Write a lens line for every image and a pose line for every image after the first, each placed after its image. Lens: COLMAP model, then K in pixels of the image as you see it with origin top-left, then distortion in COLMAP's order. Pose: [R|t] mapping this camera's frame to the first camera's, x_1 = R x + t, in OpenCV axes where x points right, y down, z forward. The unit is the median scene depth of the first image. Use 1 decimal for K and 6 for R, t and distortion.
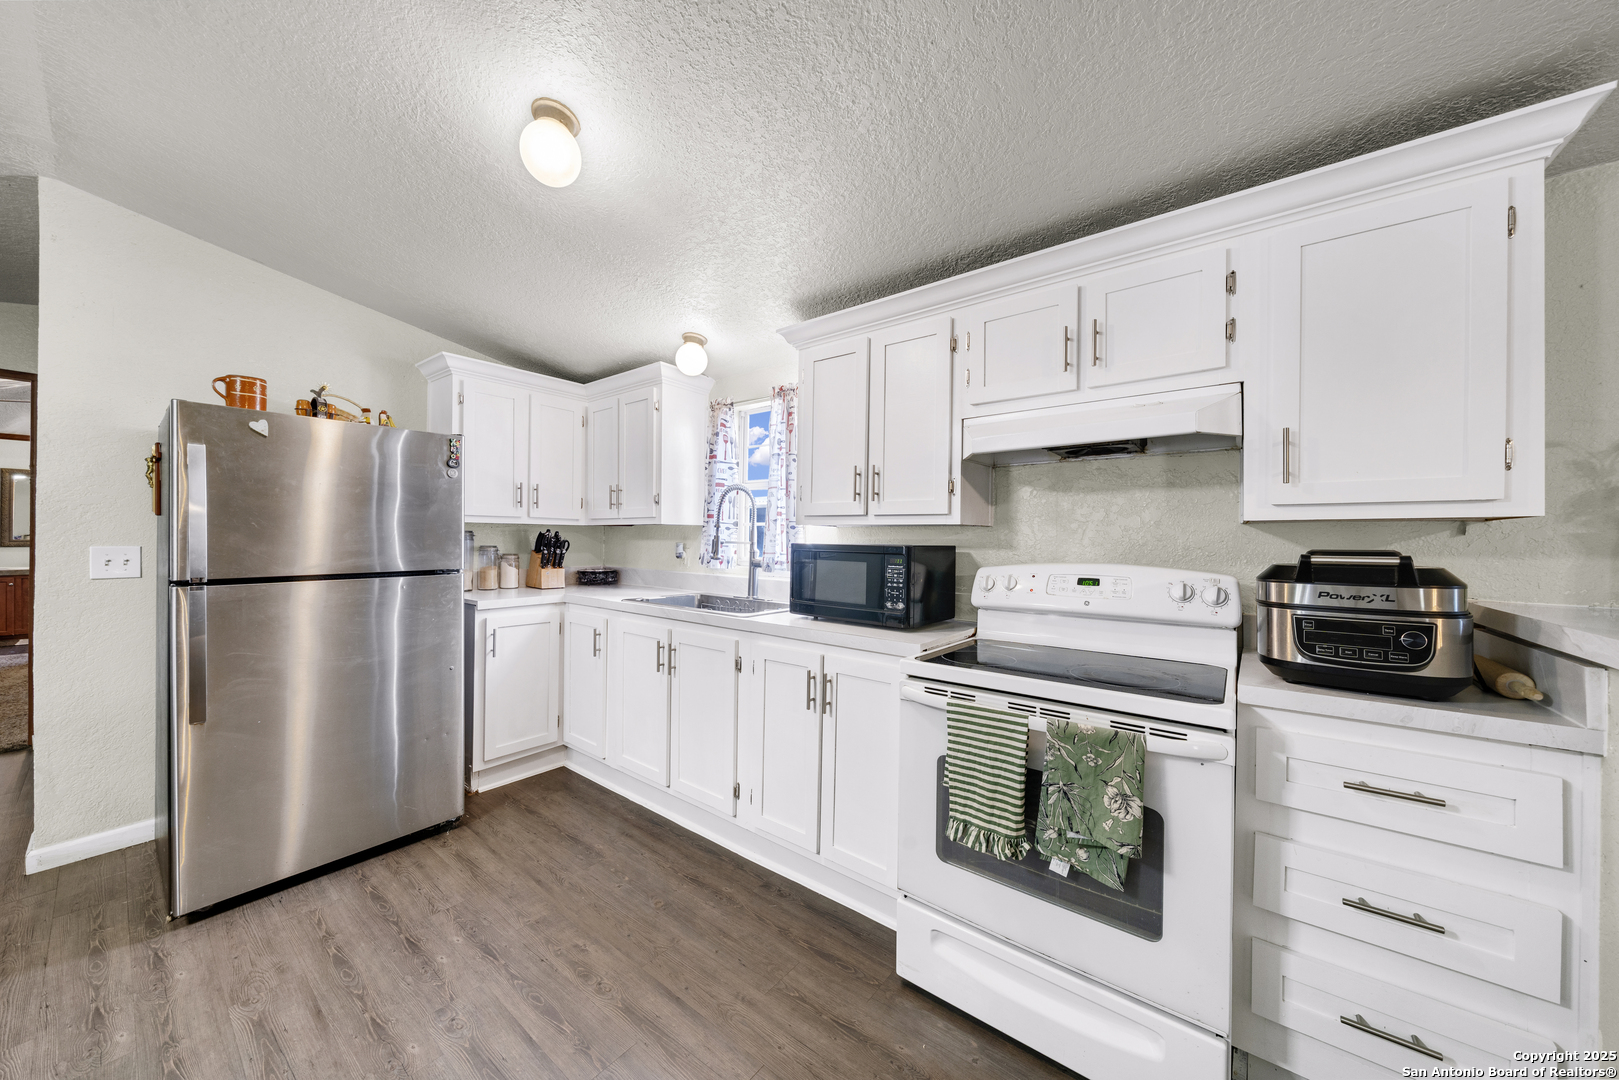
lens RADIAL K [[558.6, 0, 811.5], [0, 558.6, 535.7], [0, 0, 1]] dist [0.000511, 0.000042]
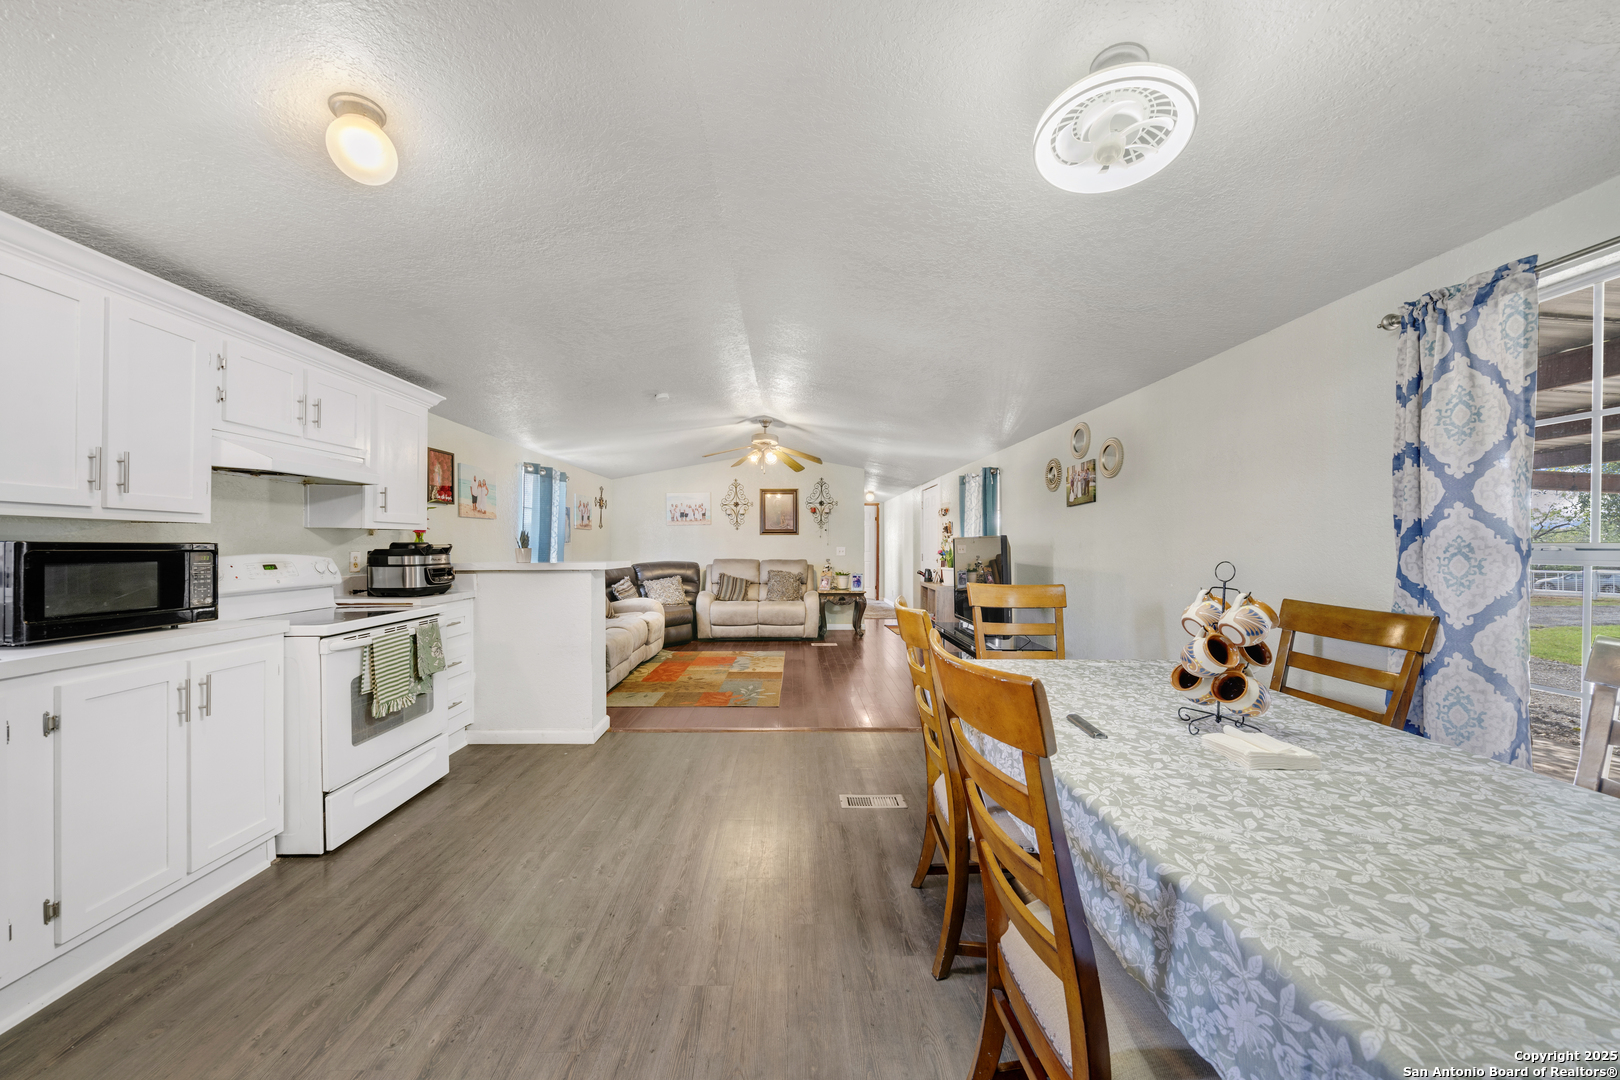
lens RADIAL K [[558.6, 0, 811.5], [0, 558.6, 545.3], [0, 0, 1]] dist [0.000143, 0.000003]
pose [[-0.638588, -0.013096, 0.769437, -1.186849], [-0.011331, 0.999907, 0.007615, 0.001318], [-0.769465, -0.003856, -0.638677, 0.693778]]
